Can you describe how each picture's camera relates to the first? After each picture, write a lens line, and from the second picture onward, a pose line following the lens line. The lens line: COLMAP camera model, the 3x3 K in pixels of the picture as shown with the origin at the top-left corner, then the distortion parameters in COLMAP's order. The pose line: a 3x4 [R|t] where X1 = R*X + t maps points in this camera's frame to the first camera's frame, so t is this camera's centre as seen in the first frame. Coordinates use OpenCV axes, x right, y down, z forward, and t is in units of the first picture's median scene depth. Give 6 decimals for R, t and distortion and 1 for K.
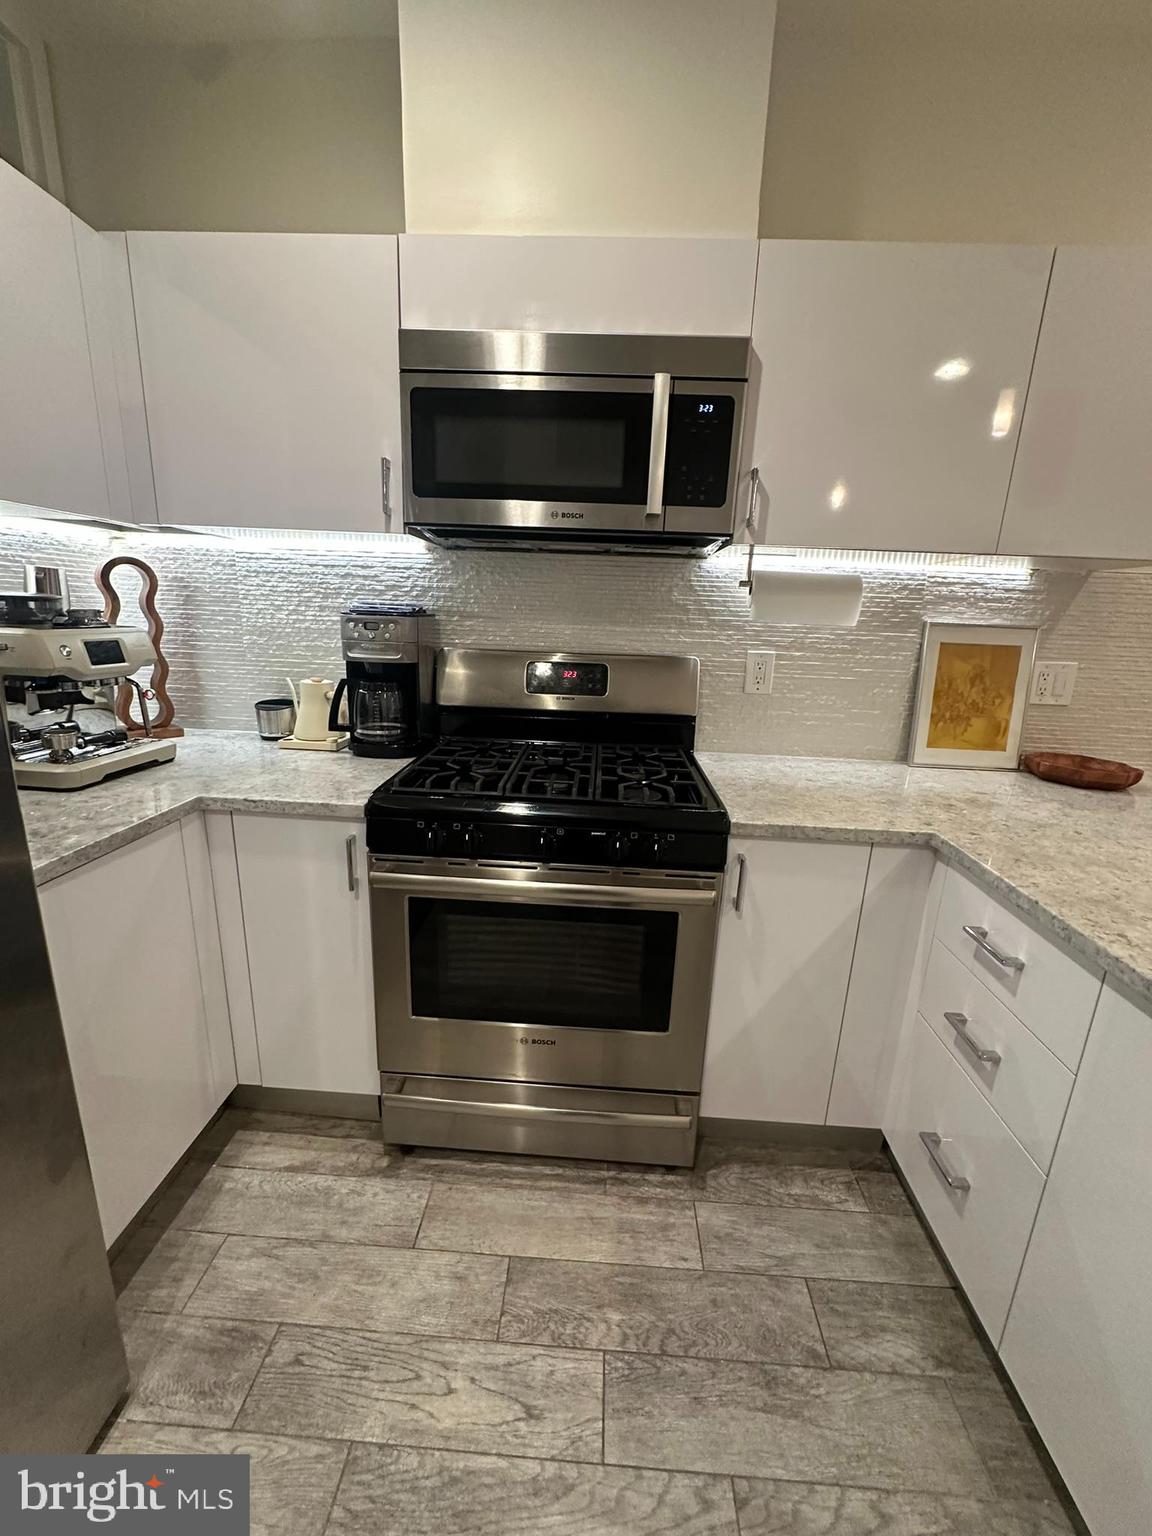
lens RADIAL K [[613.1, 0, 576.0], [0, 613.1, 768.0], [0, 0, 1]] dist [-0.003046, 0.001030]
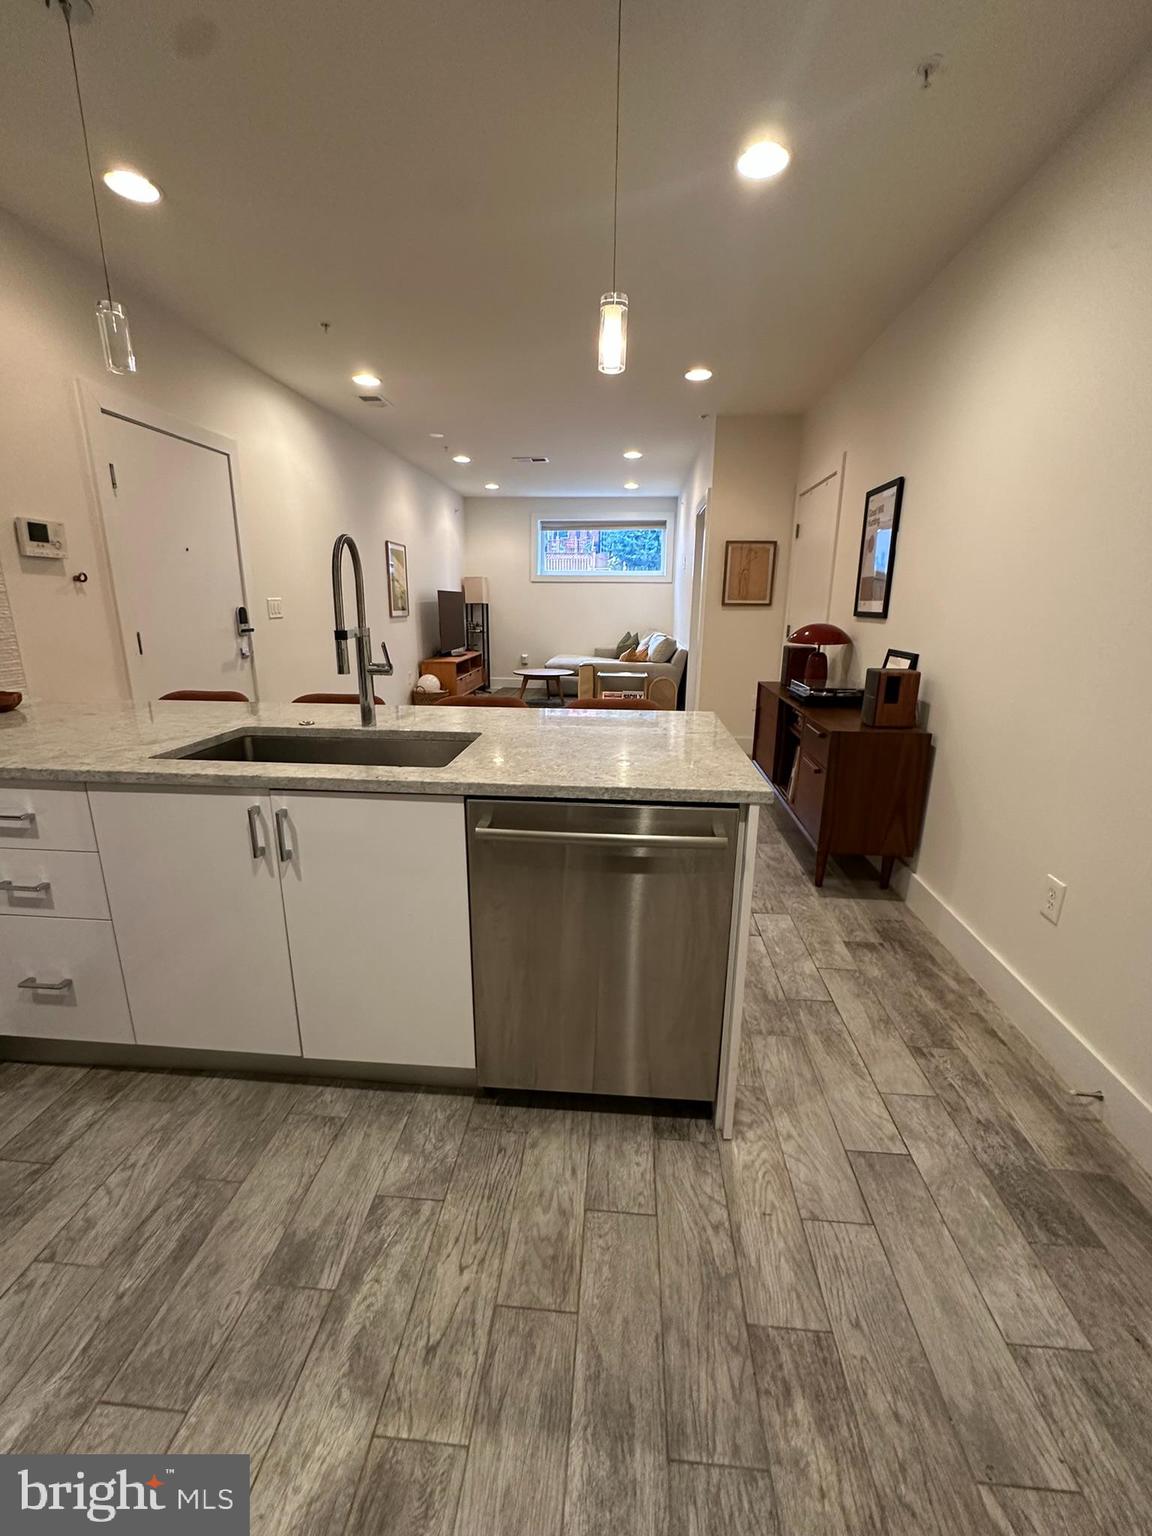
lens RADIAL K [[631.6, 0, 576.0], [0, 631.6, 768.0], [0, 0, 1]] dist [-0.000996, -0.000013]
pose [[0.029708, -0.290649, 0.956368, -0.444558], [0.237387, 0.931468, 0.275708, 0.074506], [-0.970961, 0.218839, 0.096668, -0.296846]]
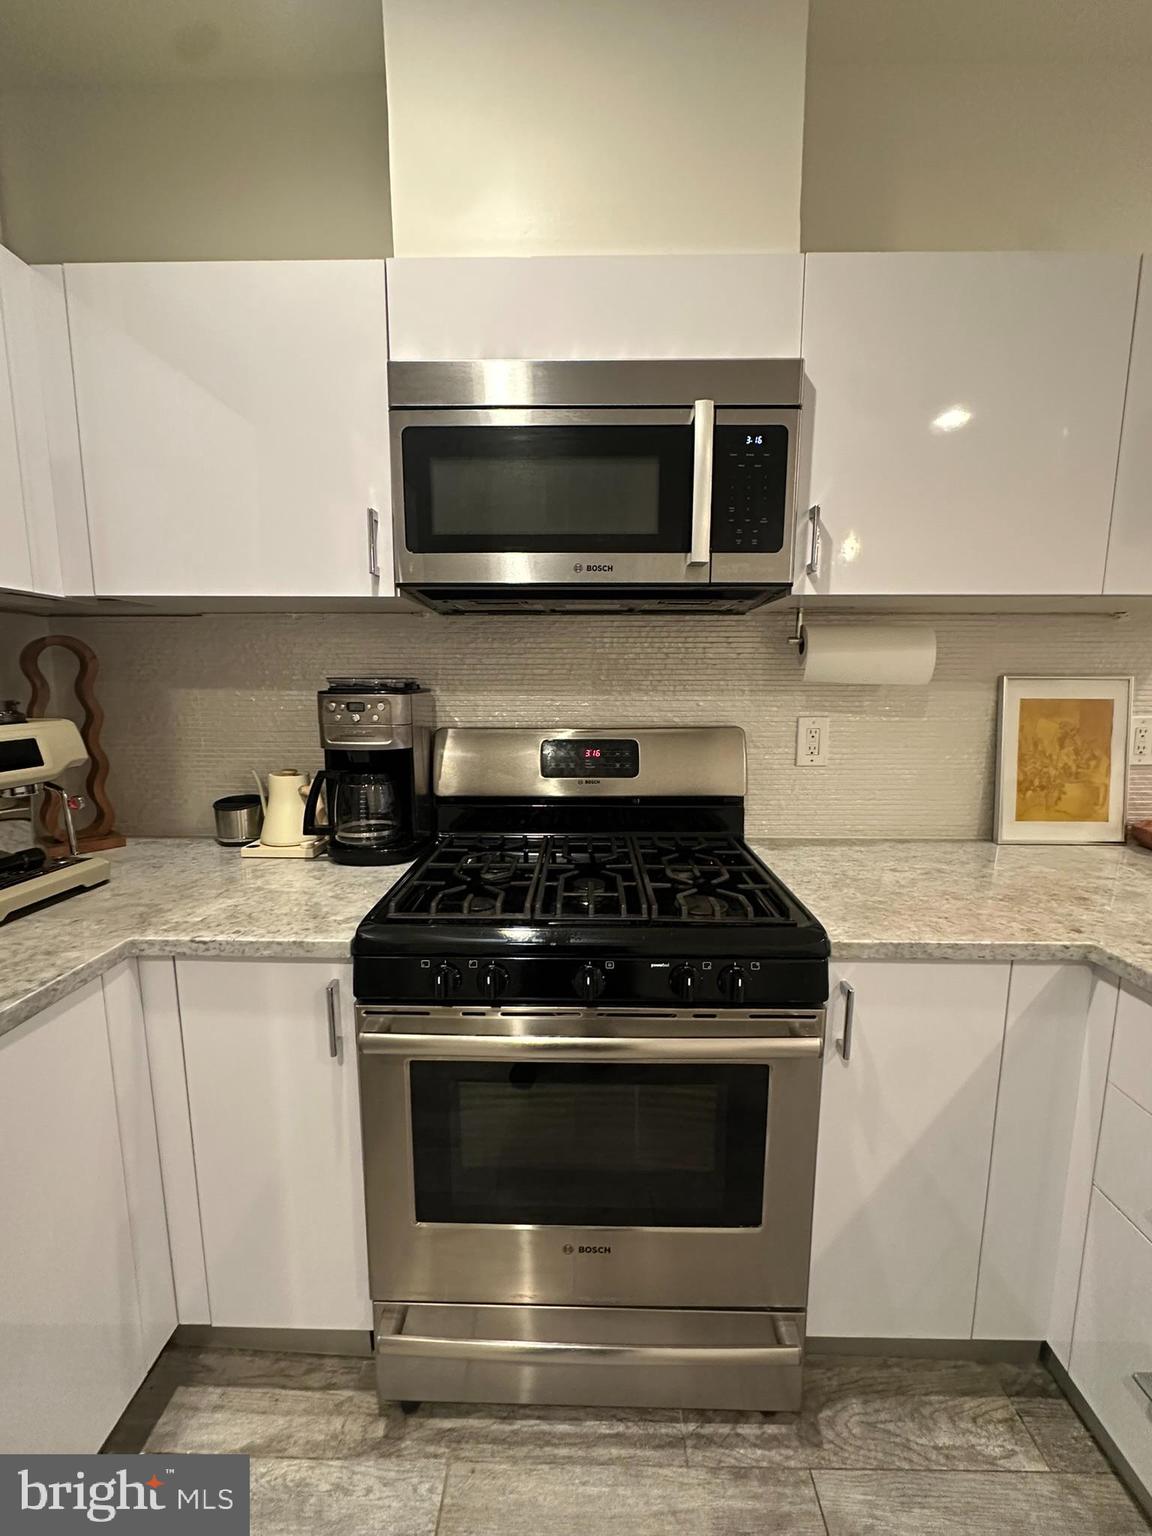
lens RADIAL K [[631.6, 0, 576.0], [0, 631.6, 768.0], [0, 0, 1]] dist [-0.000996, -0.000013]
pose [[0.998810, -0.041265, 0.026013, -0.068729], [0.043759, 0.993615, -0.103990, -0.052813], [-0.021556, 0.105005, 0.994238, 0.170875]]
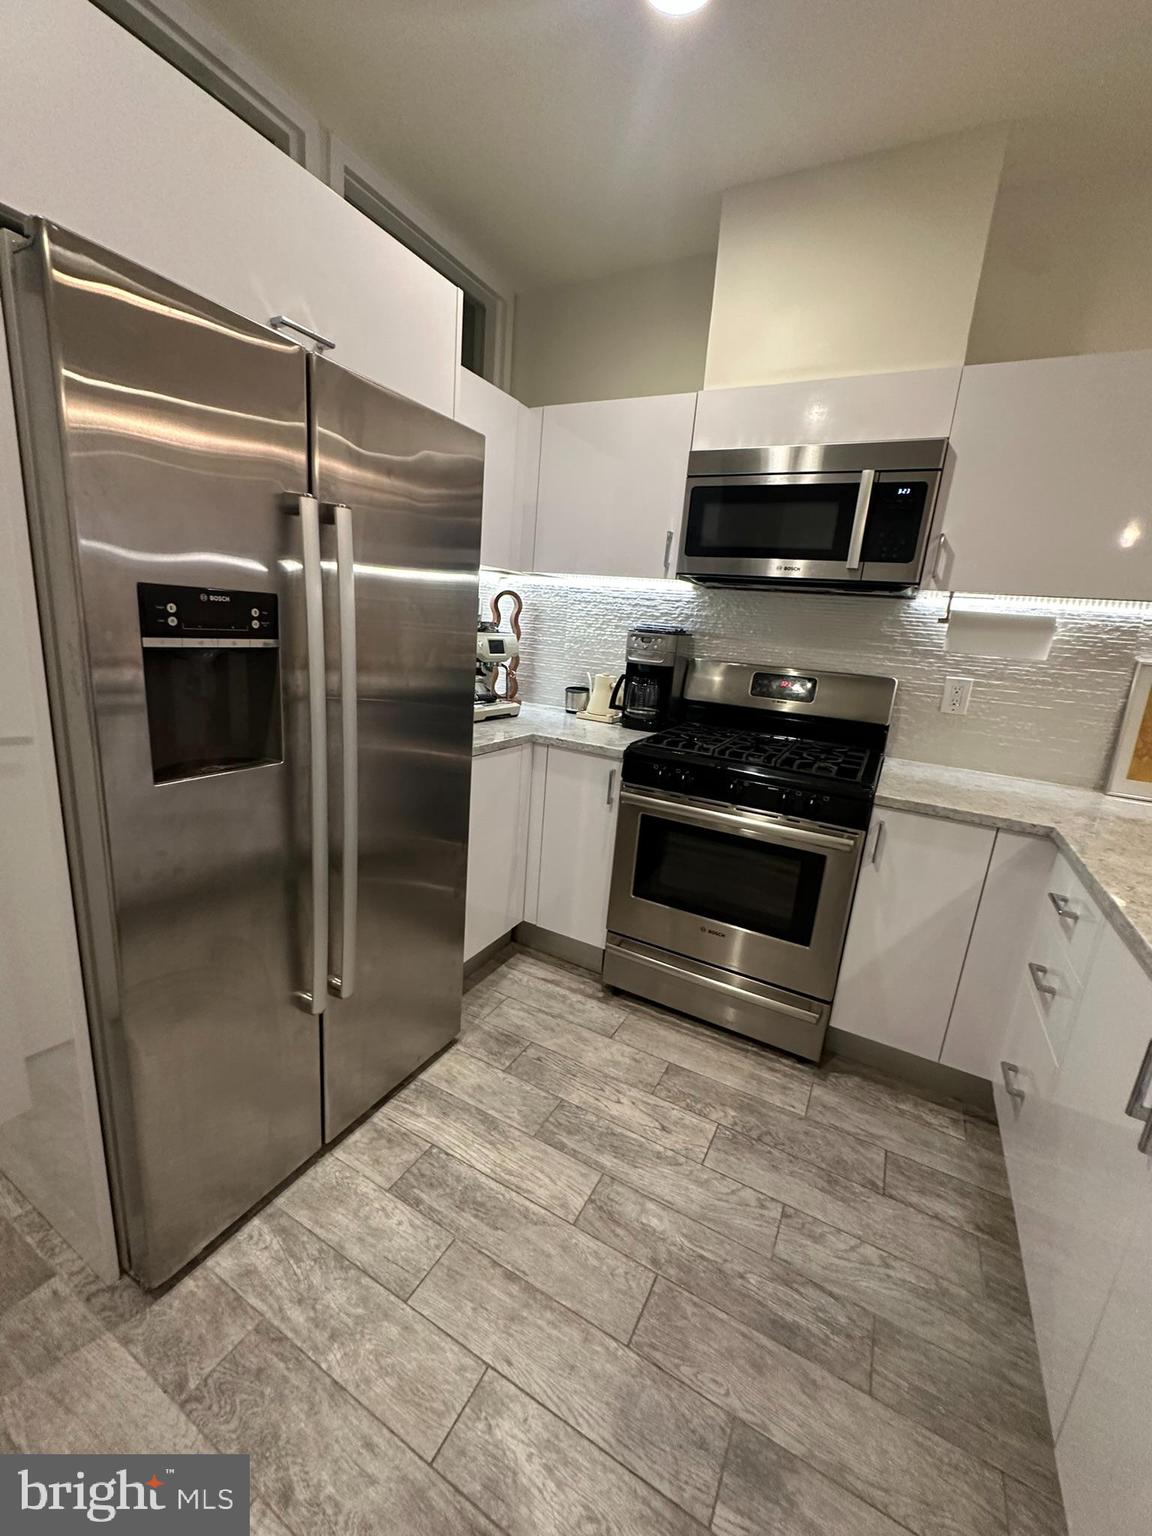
lens RADIAL K [[613.1, 0, 576.0], [0, 613.1, 768.0], [0, 0, 1]] dist [-0.003046, 0.001030]
pose [[0.902728, 0.133872, -0.408853, 0.176128], [-0.149152, 0.988799, -0.005556, 0.119087], [0.403530, 0.065997, 0.912583, -0.440647]]
